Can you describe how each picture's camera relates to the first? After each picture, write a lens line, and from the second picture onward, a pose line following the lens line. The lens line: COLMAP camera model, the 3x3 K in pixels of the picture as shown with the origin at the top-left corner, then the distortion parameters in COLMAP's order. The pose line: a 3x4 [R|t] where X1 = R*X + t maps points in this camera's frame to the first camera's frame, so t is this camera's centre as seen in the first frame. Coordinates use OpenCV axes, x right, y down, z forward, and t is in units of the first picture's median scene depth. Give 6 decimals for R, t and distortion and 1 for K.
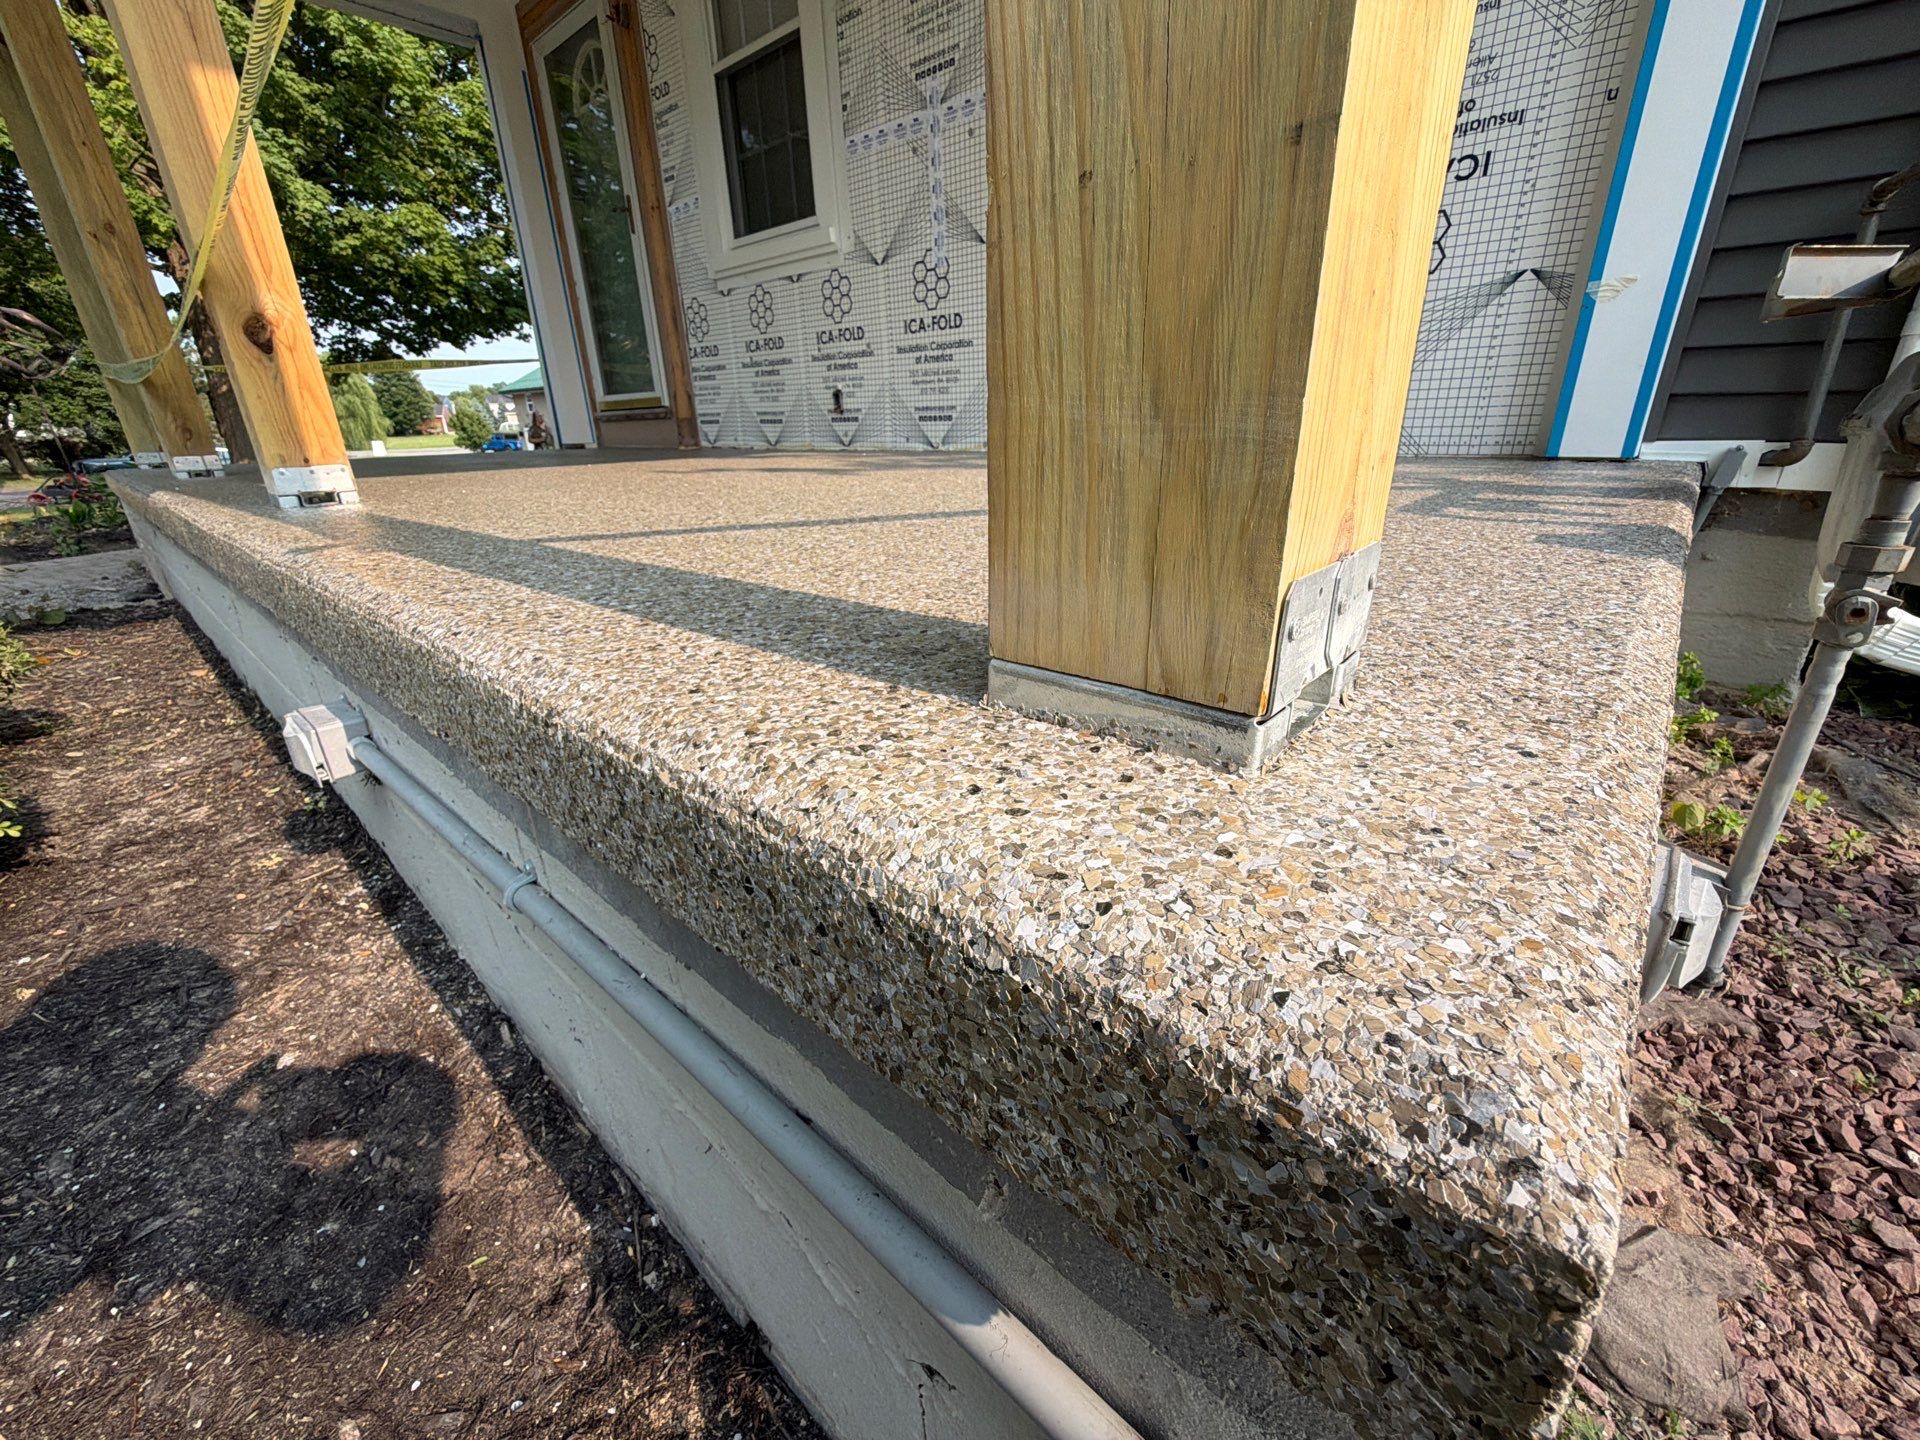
lens RADIAL K [[840.9, 0, 960.0], [0, 840.9, 720.0], [0, 0, 1]] dist [-0.000498, 0.000748]
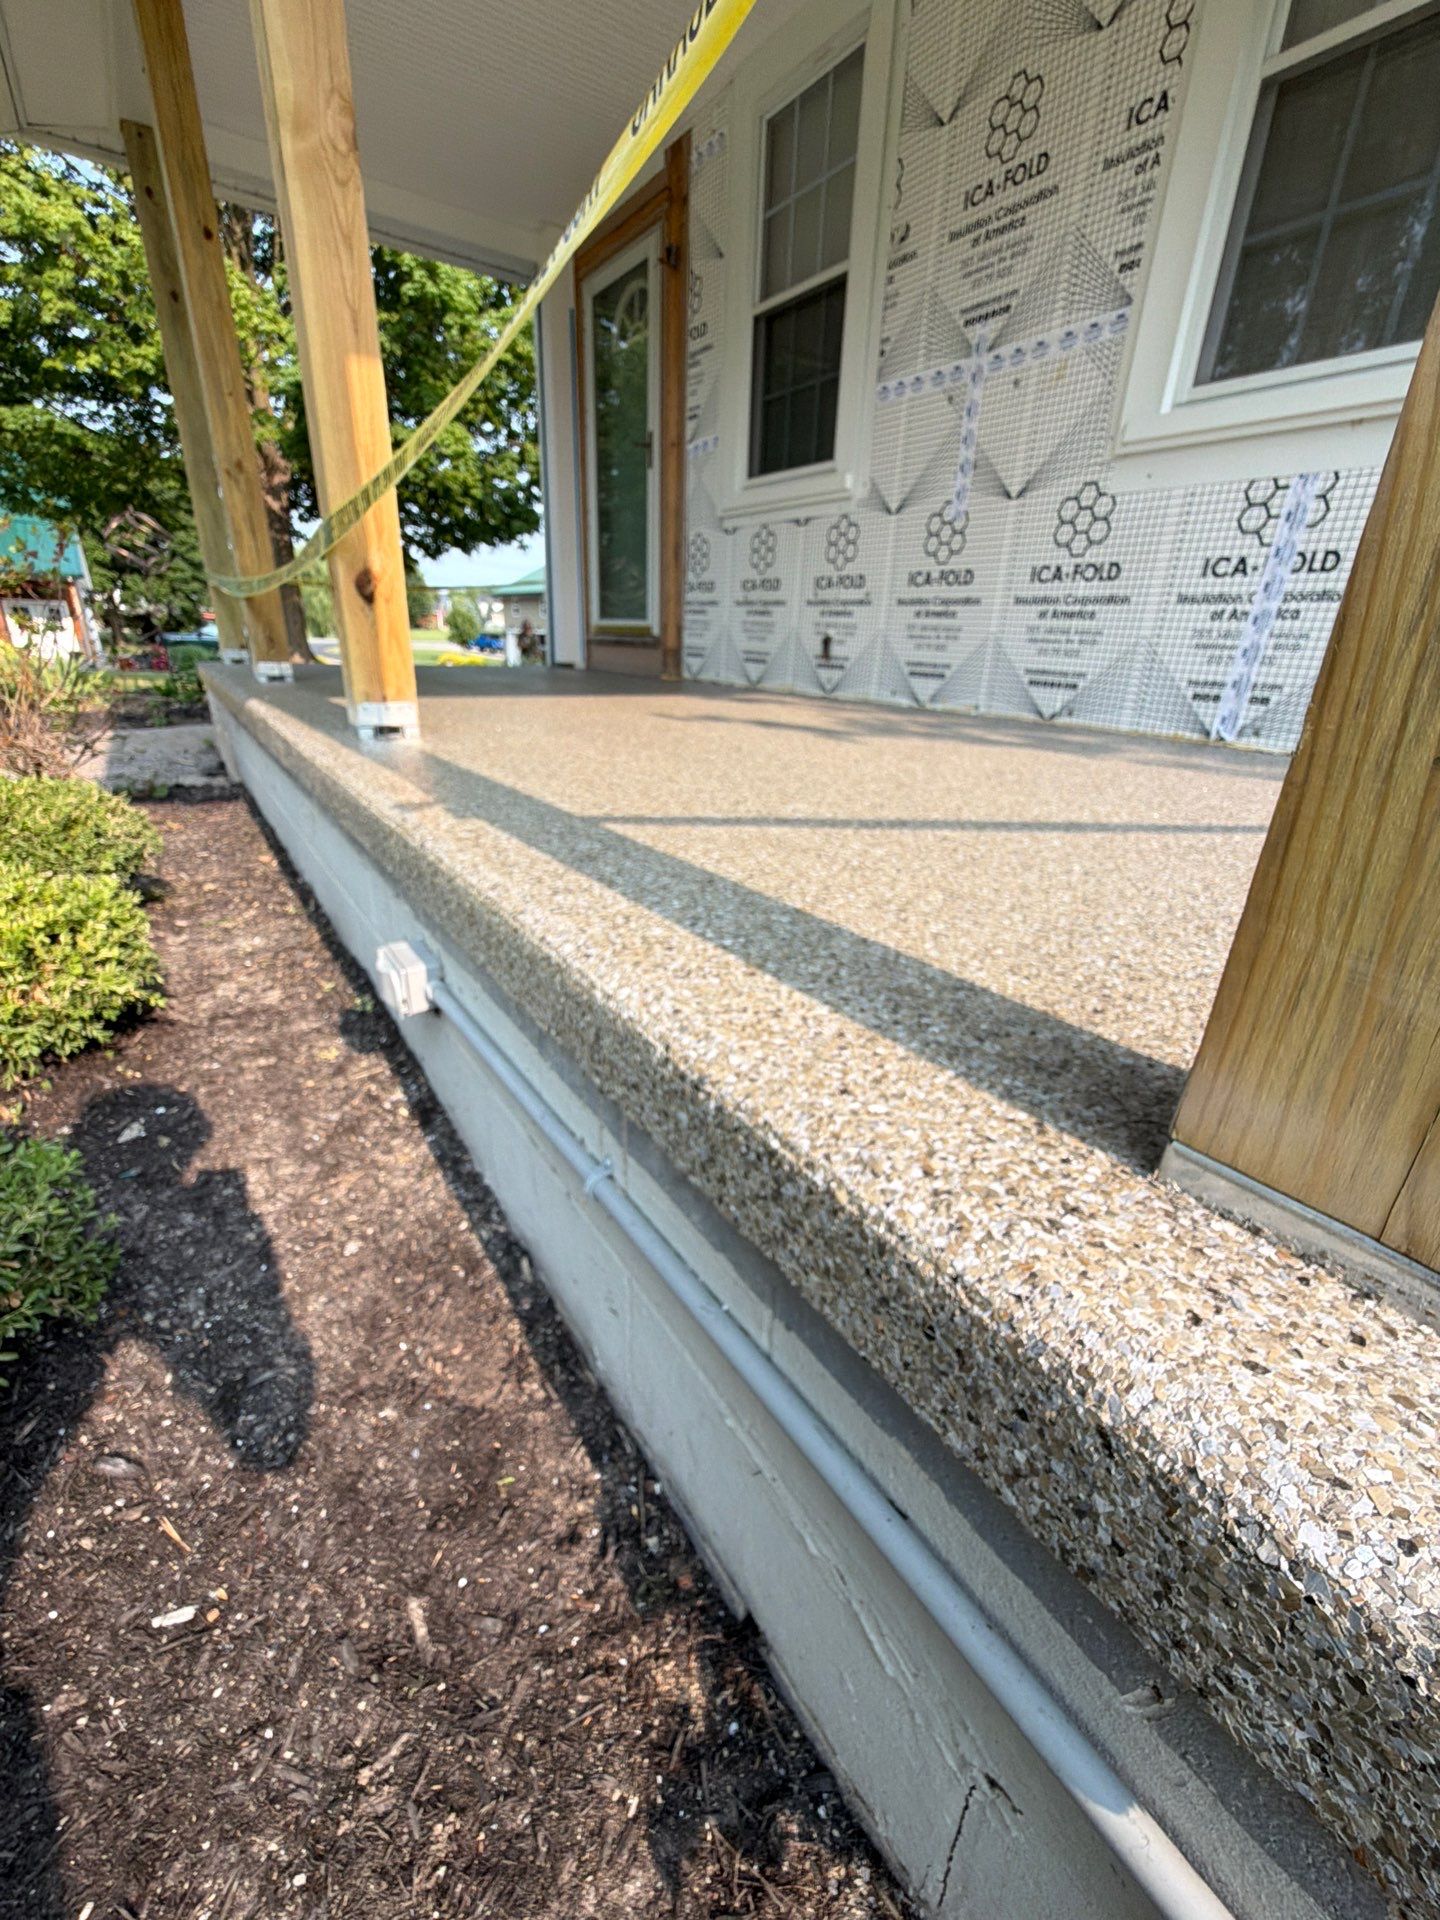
lens RADIAL K [[840.9, 0, 693.4], [0, 840.9, 962.6], [0, 0, 1]] dist [-0.000498, 0.000748]
pose [[0.966188, 0.148682, -0.210651, -0.182150], [-0.144266, 0.988874, 0.036265, -0.127740], [0.213700, -0.004649, 0.976888, -0.060566]]
